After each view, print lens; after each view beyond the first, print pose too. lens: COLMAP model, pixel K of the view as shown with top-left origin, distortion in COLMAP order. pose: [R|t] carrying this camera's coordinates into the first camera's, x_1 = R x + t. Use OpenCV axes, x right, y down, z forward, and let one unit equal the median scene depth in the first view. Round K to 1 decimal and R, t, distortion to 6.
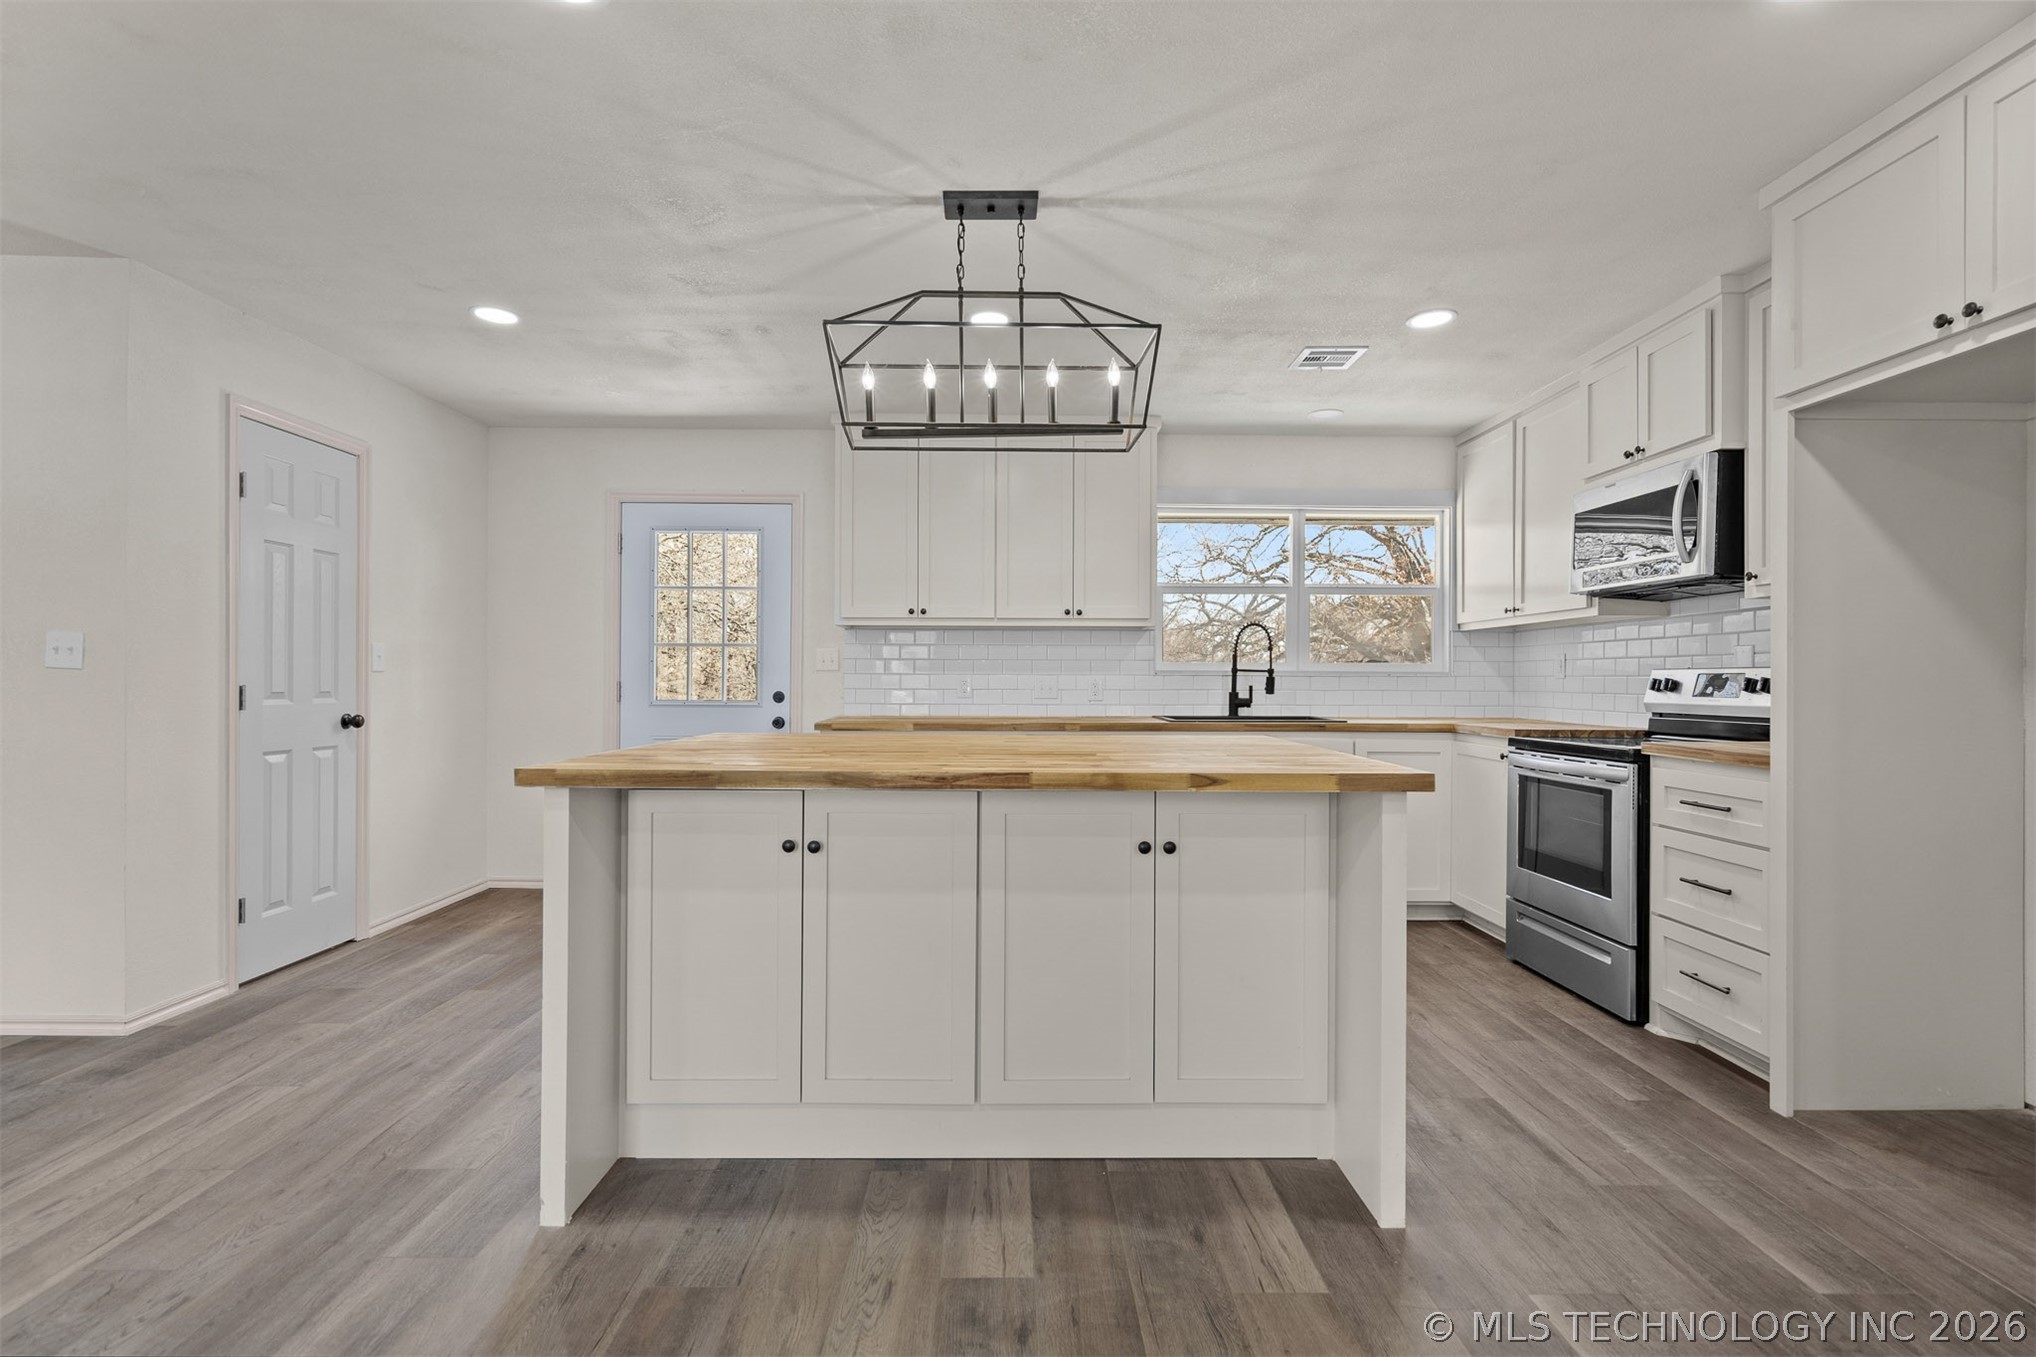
lens RADIAL K [[945.8, 0, 1018.0], [0, 945.8, 678.5], [0, 0, 1]] dist [0.000449, 0.000199]
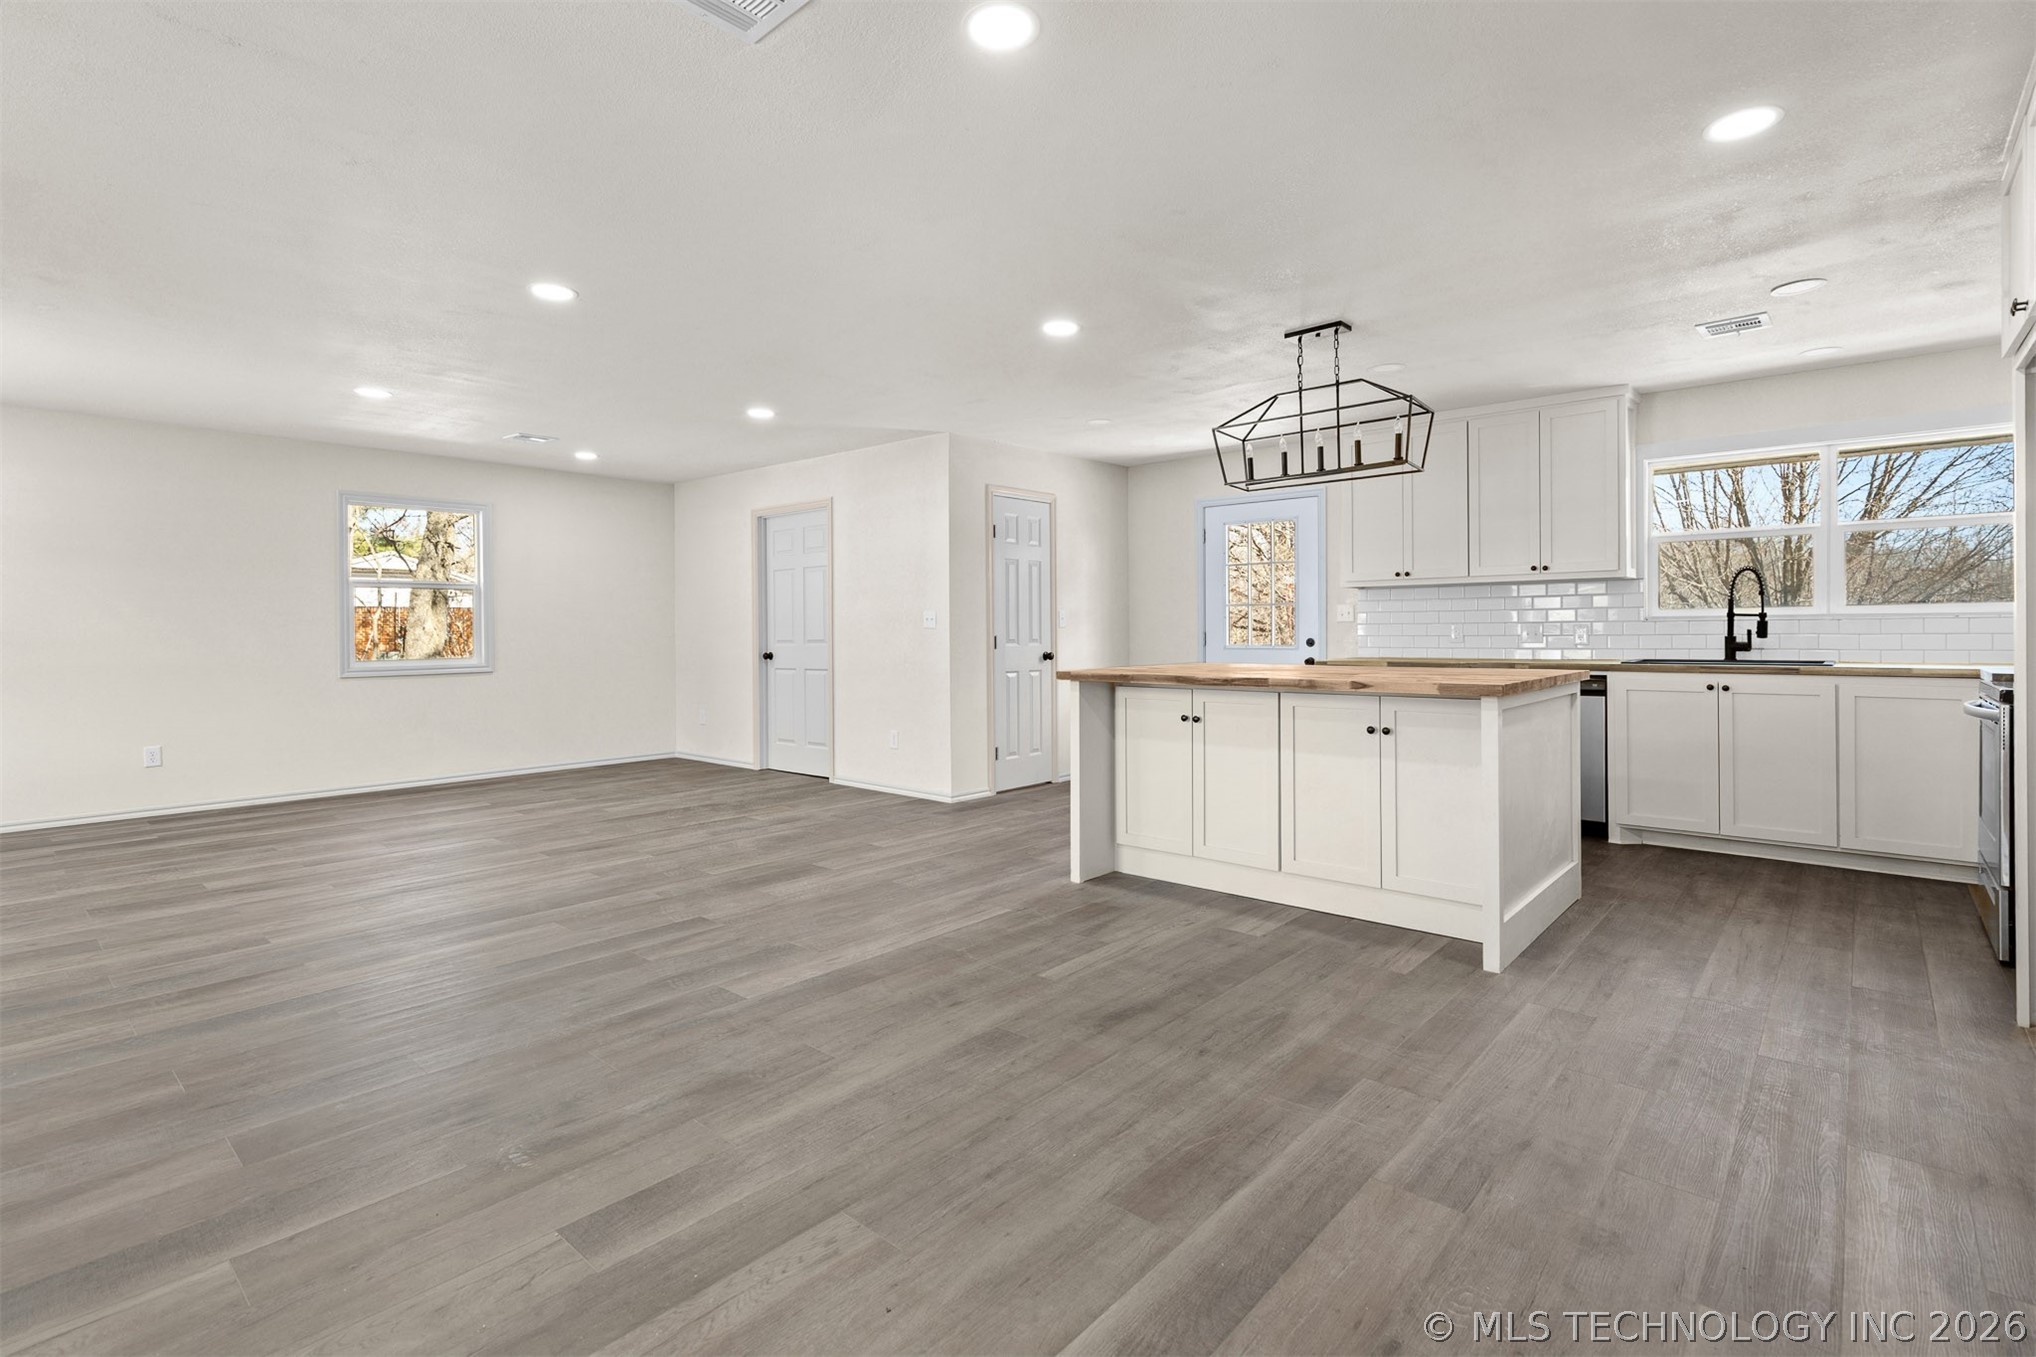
lens RADIAL K [[962.8, 0, 1012.8], [0, 962.8, 632.7], [0, 0, 1]] dist [0.004583, 0.001084]
pose [[0.740773, -0.009585, -0.671687, 0.470618], [0.012640, 0.999920, -0.000330, 0.001629], [0.671637, -0.008246, 0.740835, -0.385693]]
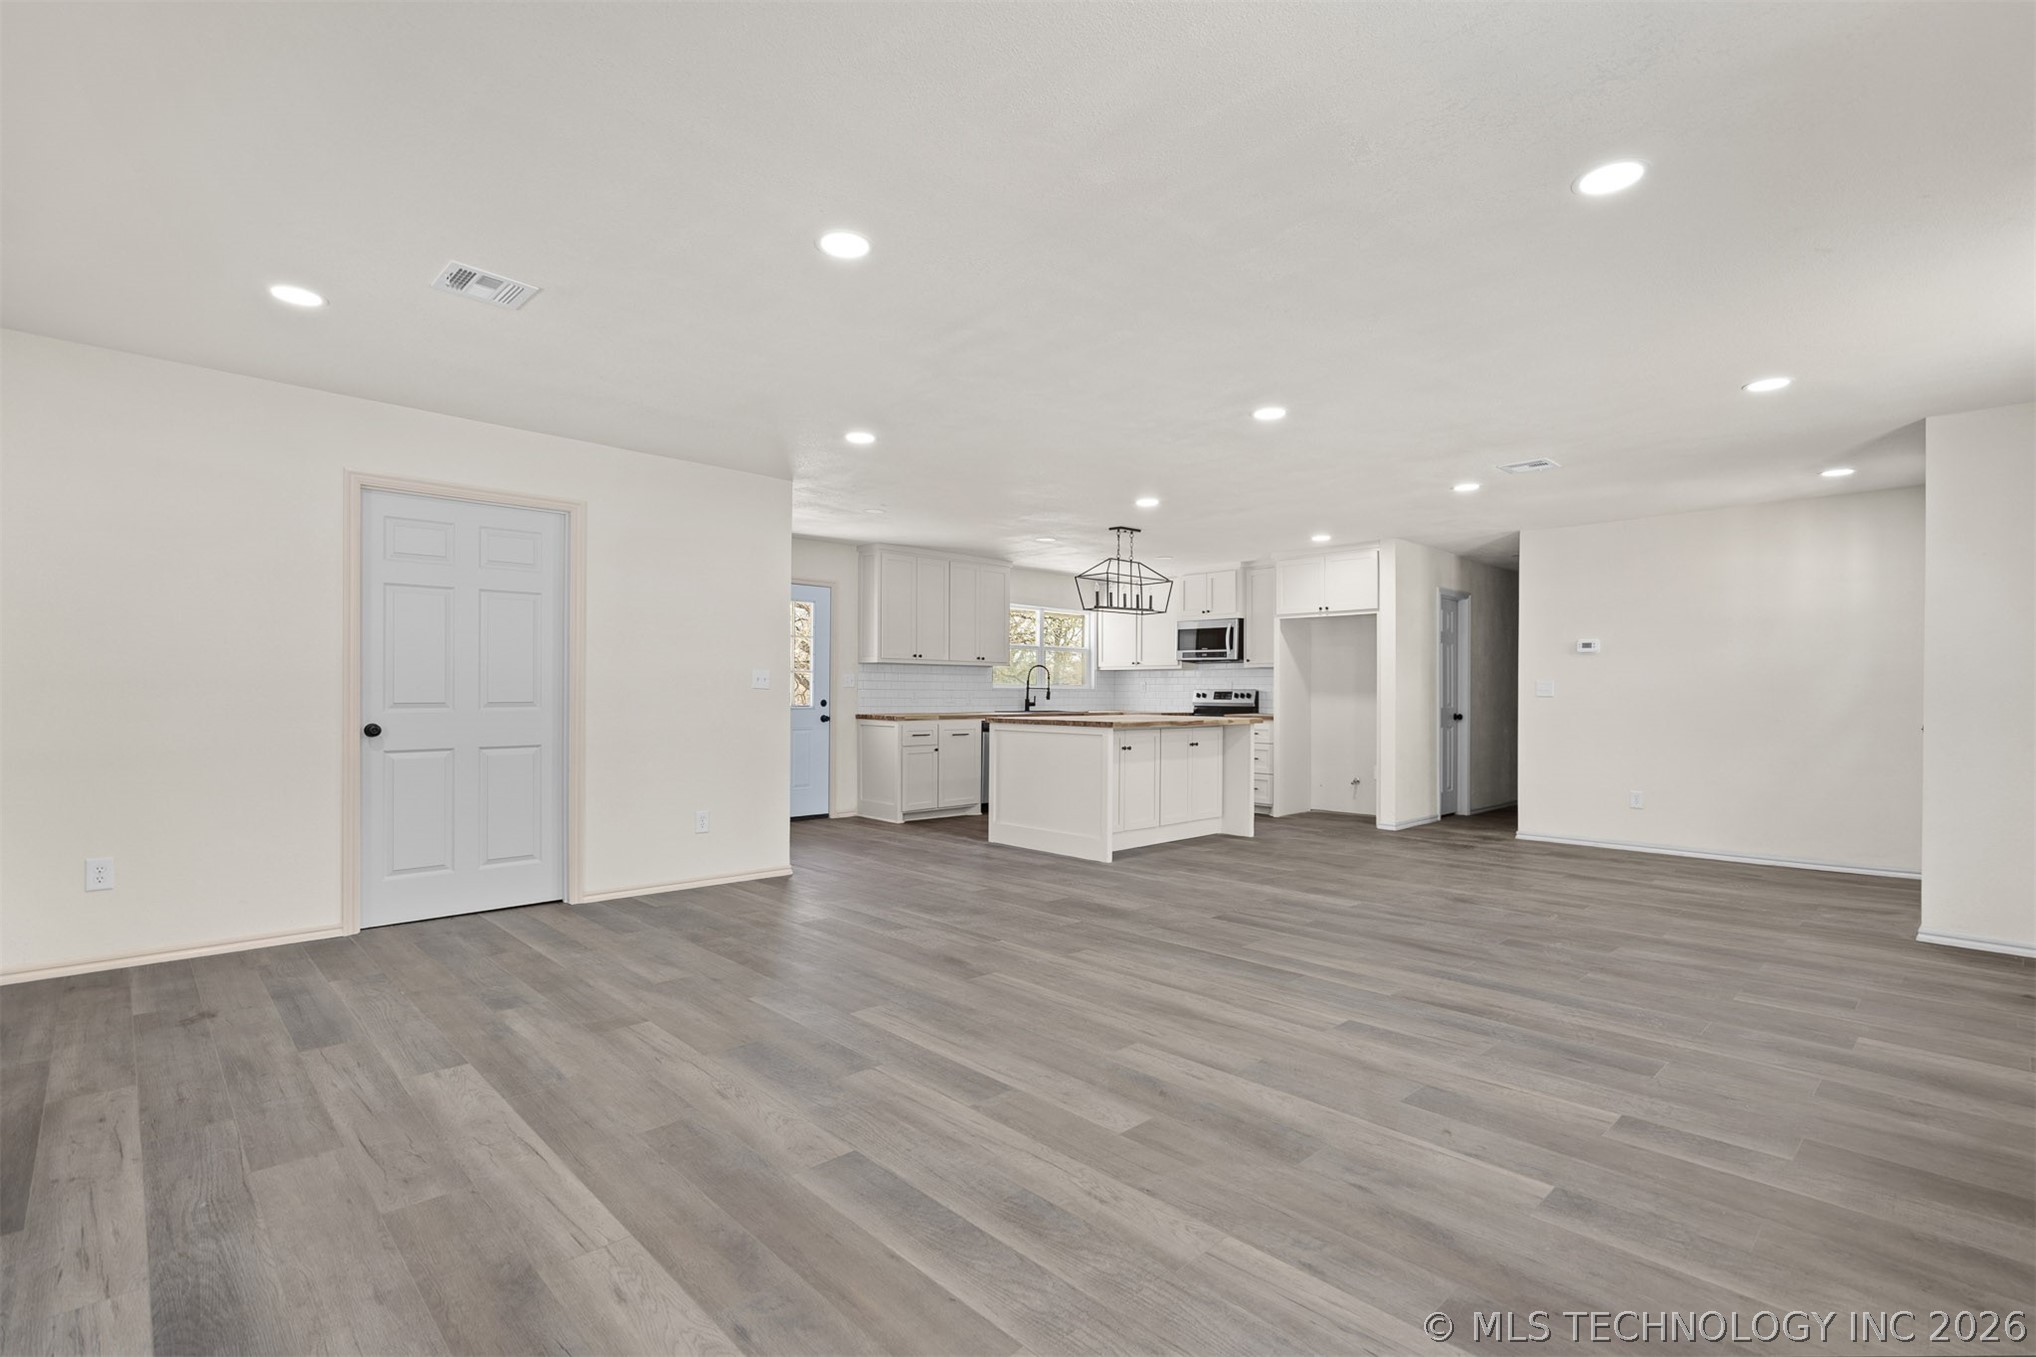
lens RADIAL K [[945.8, 0, 1018.0], [0, 945.8, 678.5], [0, 0, 1]] dist [0.000449, 0.000199]
pose [[0.729430, 0.010271, 0.683978, -1.551220], [-0.004695, 0.999939, -0.010008, -0.011828], [-0.684039, 0.004089, 0.729434, -0.609614]]
